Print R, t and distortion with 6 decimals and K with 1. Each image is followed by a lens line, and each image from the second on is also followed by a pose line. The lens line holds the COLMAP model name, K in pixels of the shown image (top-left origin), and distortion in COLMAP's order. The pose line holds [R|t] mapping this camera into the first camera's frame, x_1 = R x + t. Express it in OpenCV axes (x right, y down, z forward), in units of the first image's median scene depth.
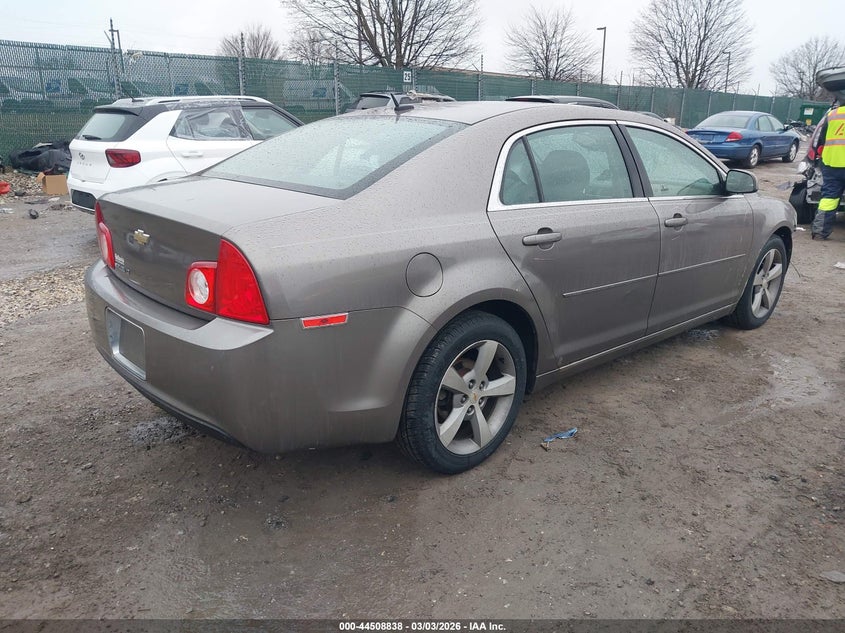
lens RADIAL K [[662.2, 0, 422.5], [0, 662.2, 316.5], [0, 0, 1]] dist [-0.002781, -0.001729]
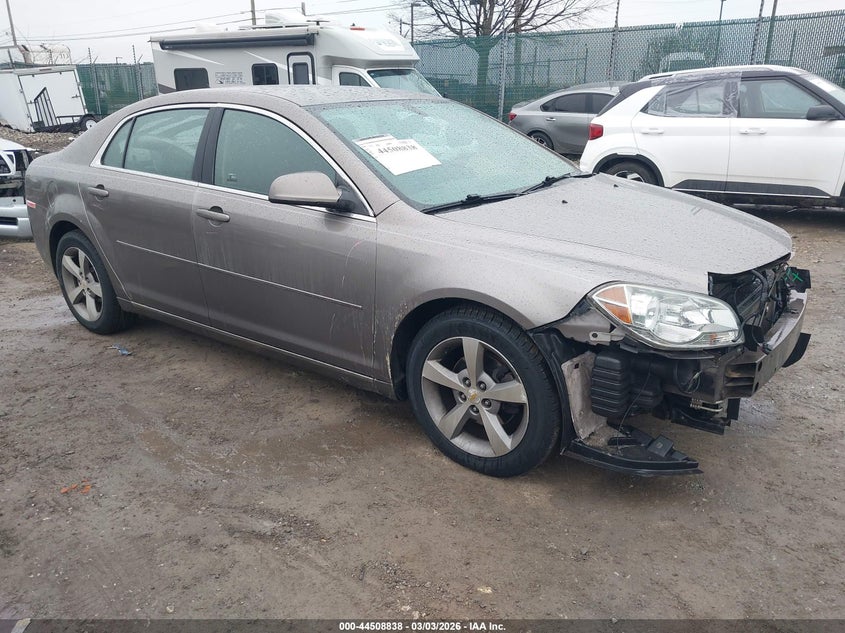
lens RADIAL K [[626.7, 0, 422.5], [0, 626.7, 316.5], [0, 0, 1]] dist [0.069367, 0.000000]
pose [[0.191352, 0.323869, -0.926549, 0.584015], [-0.271705, 0.924582, 0.267068, -0.149107], [0.943165, 0.200644, 0.264917, 0.473966]]
